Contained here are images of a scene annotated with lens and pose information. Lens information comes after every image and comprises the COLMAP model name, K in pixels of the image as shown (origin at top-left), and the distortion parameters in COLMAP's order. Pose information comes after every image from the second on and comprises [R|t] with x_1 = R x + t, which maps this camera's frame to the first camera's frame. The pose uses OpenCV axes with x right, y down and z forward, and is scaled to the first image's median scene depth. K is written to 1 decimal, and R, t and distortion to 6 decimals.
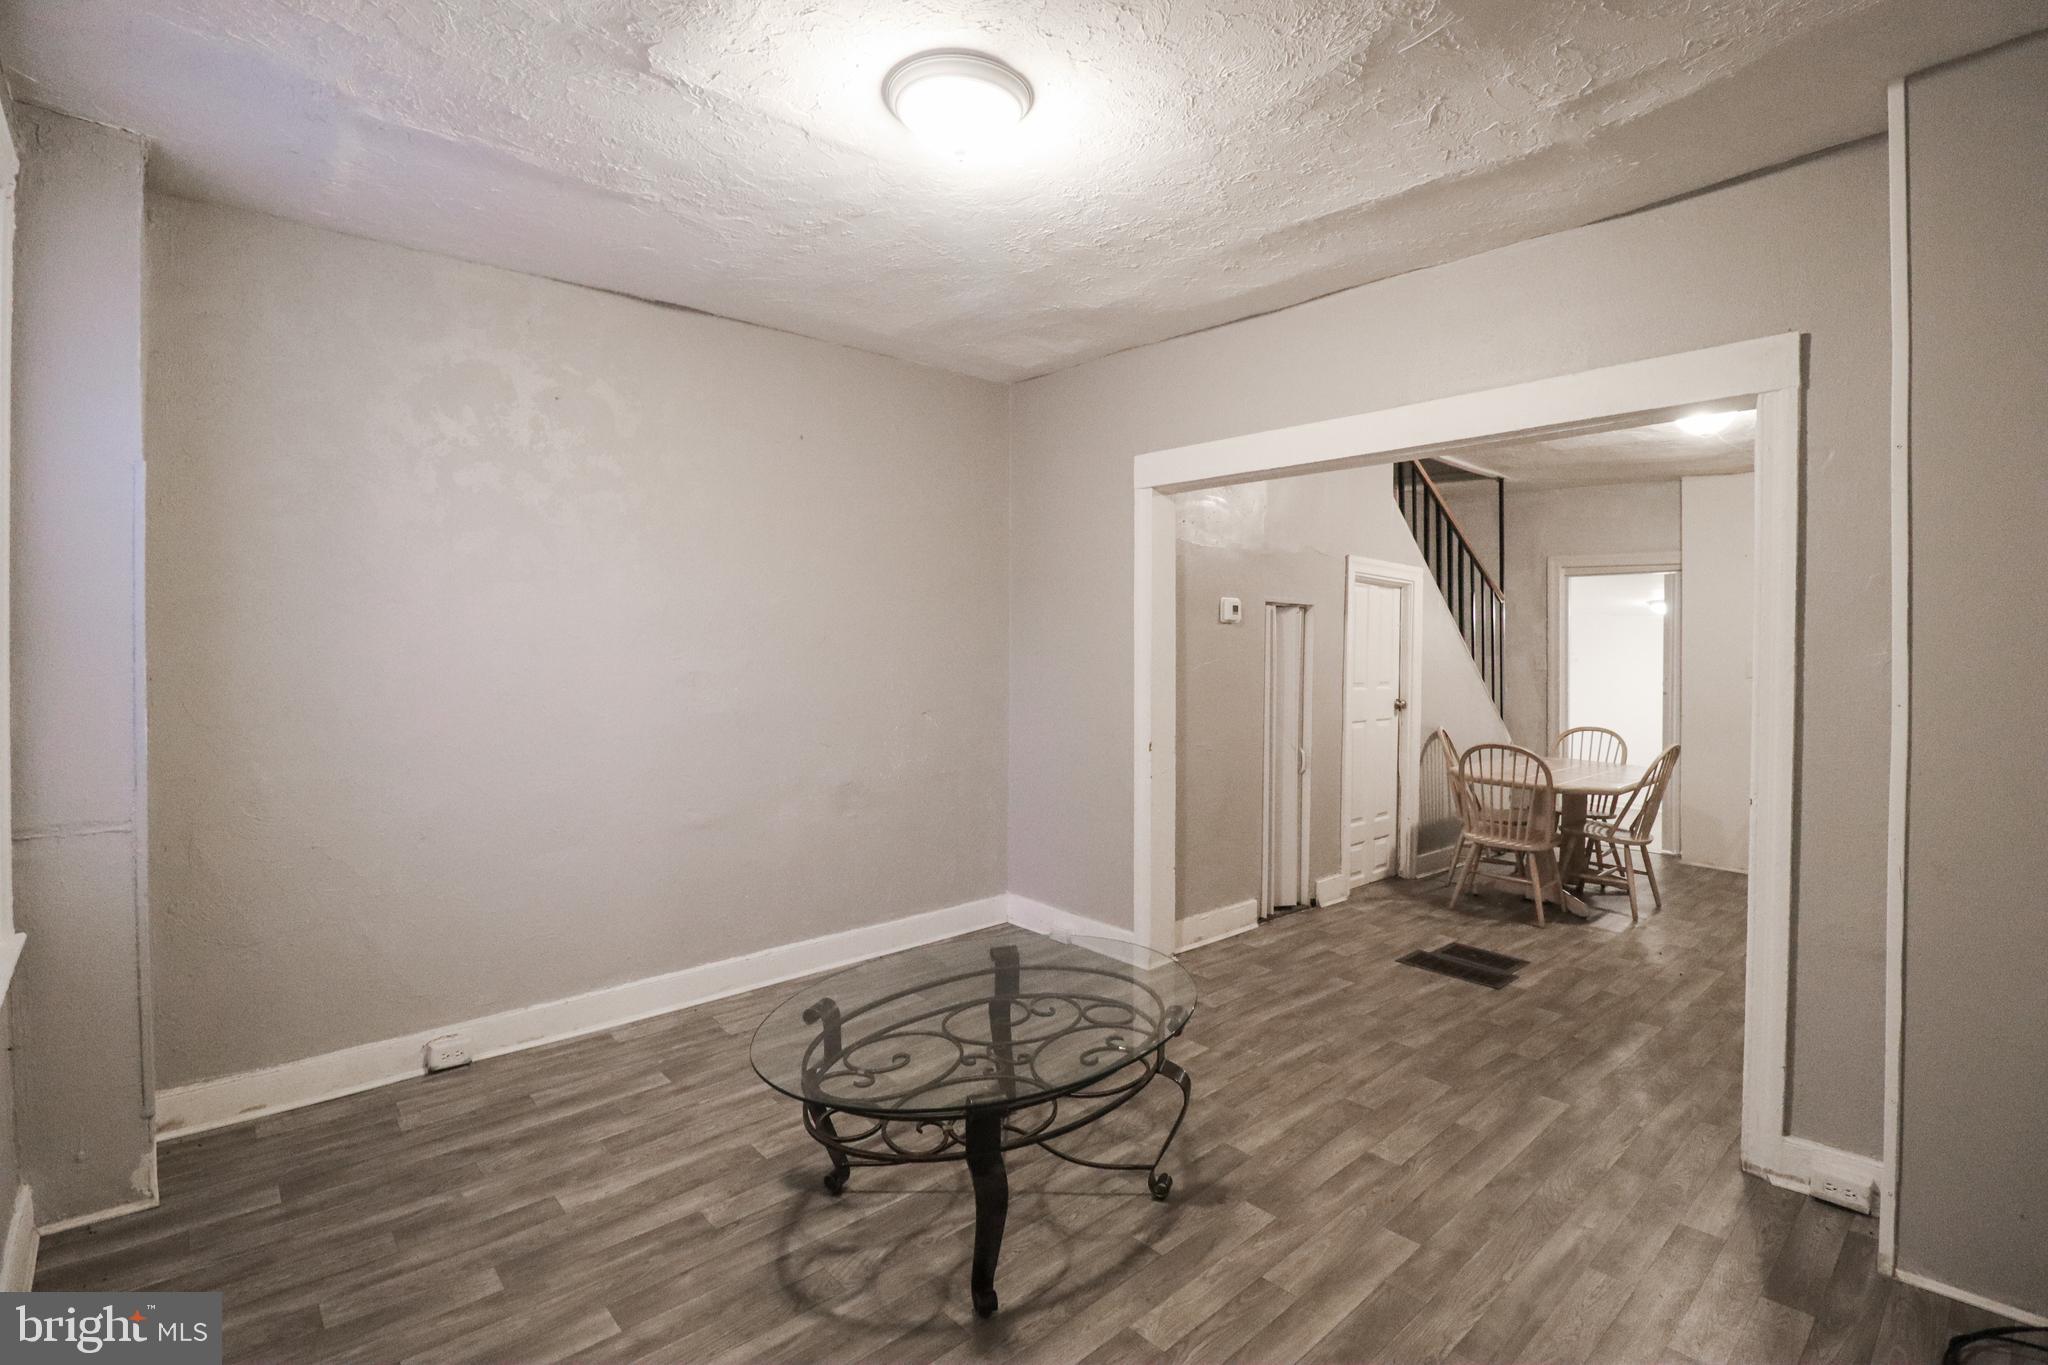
lens RADIAL K [[962.8, 0, 1030.6], [0, 962.8, 667.3], [0, 0, 1]] dist [0.005207, -0.016106]
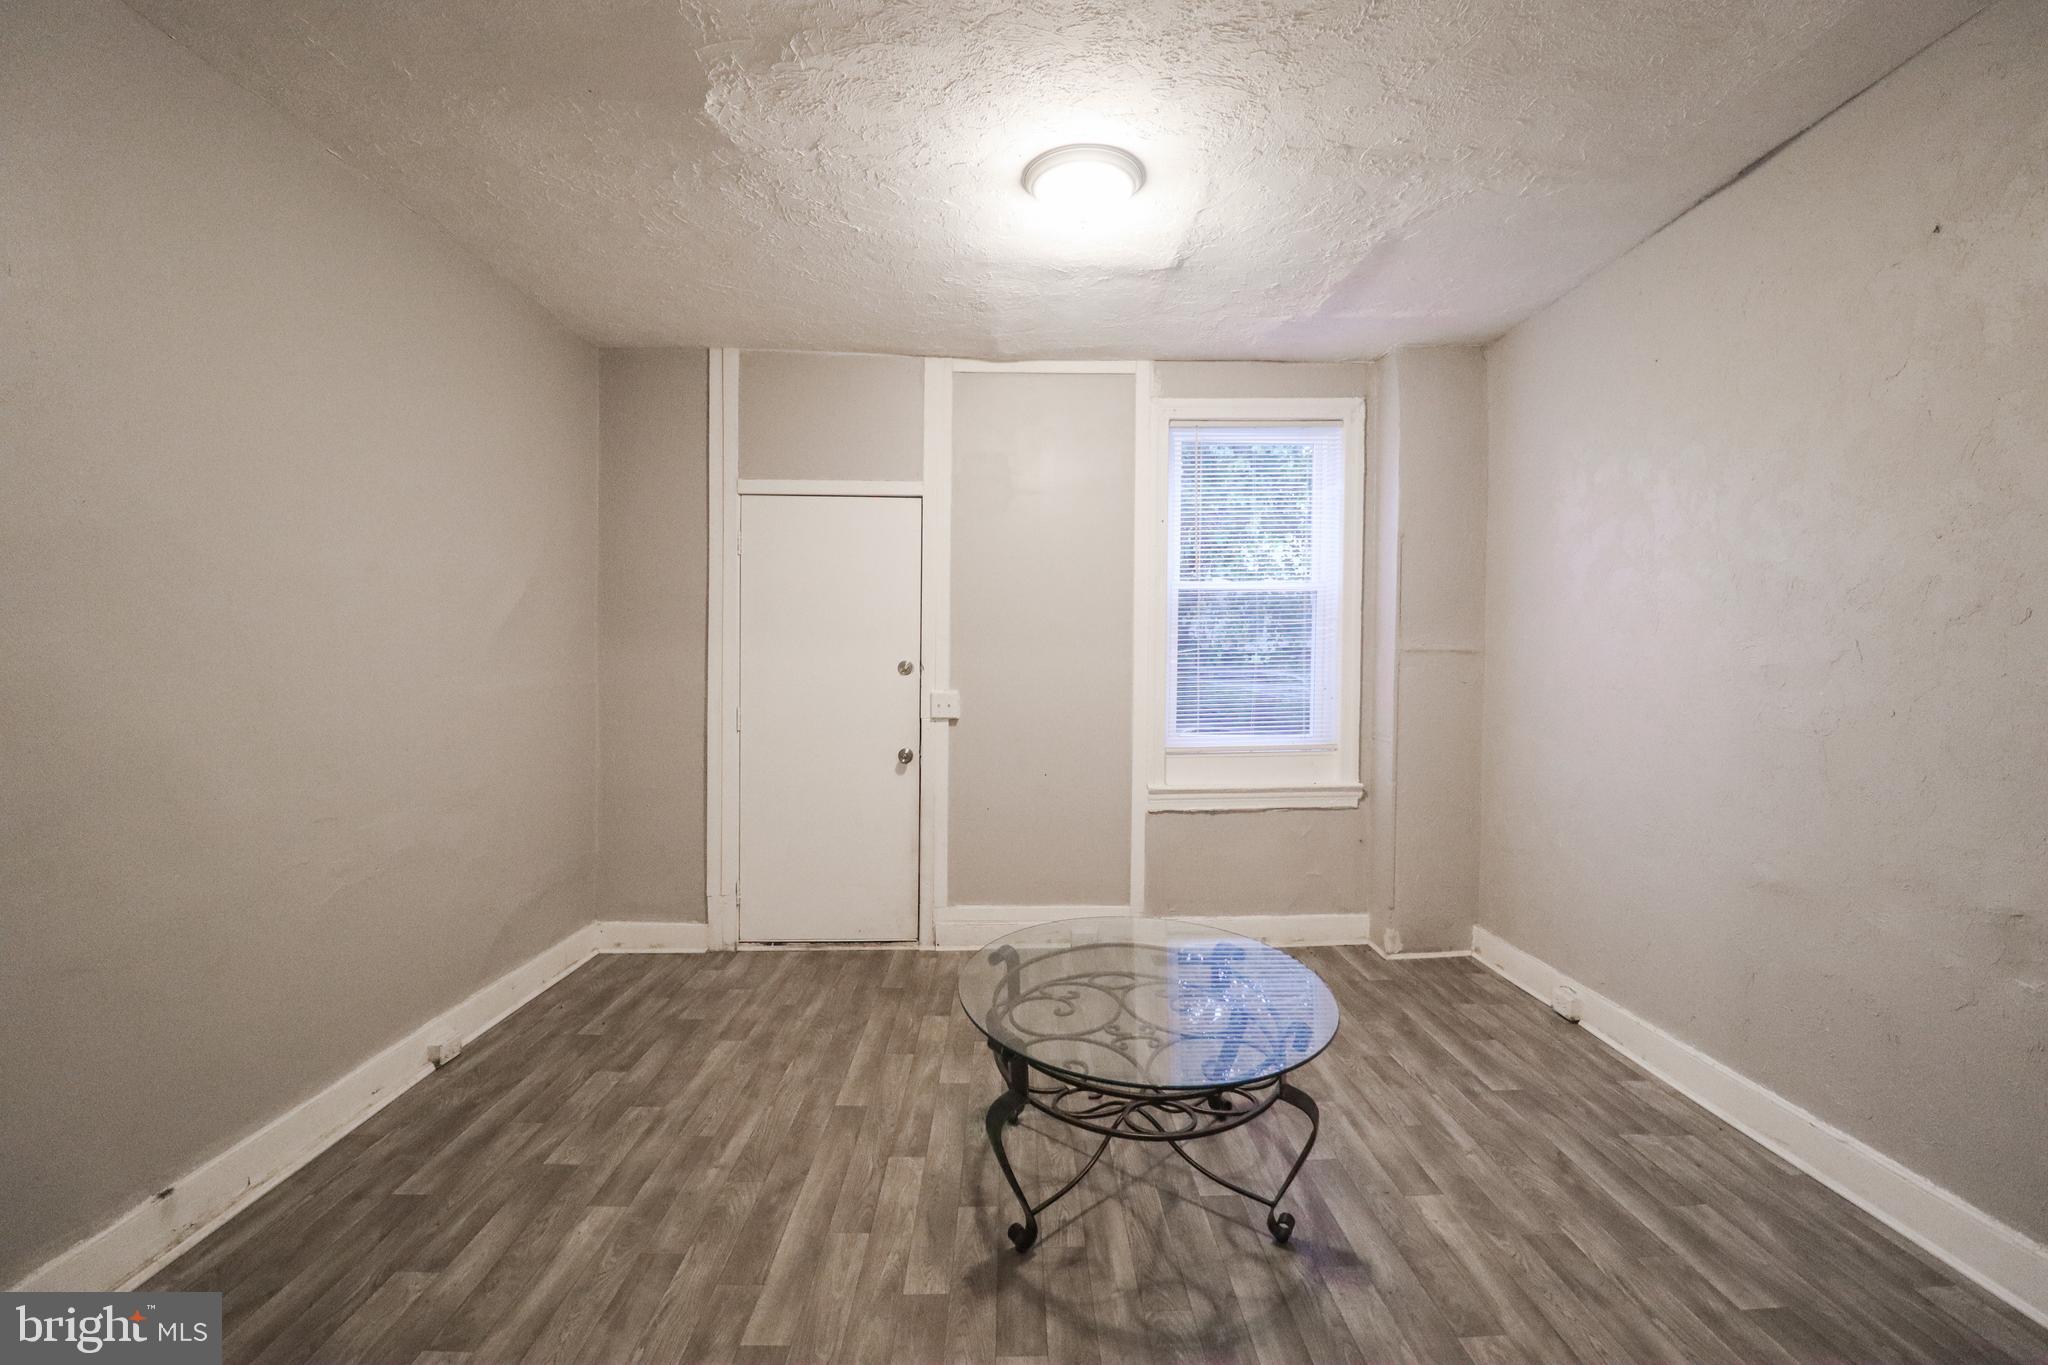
lens RADIAL K [[962.8, 0, 1030.6], [0, 962.8, 667.3], [0, 0, 1]] dist [0.005207, -0.016106]
pose [[-0.668567, 0.004755, -0.743636, 0.361536], [-0.018803, 0.999552, 0.023297, 0.000460], [0.743414, 0.029559, -0.668178, 0.732008]]
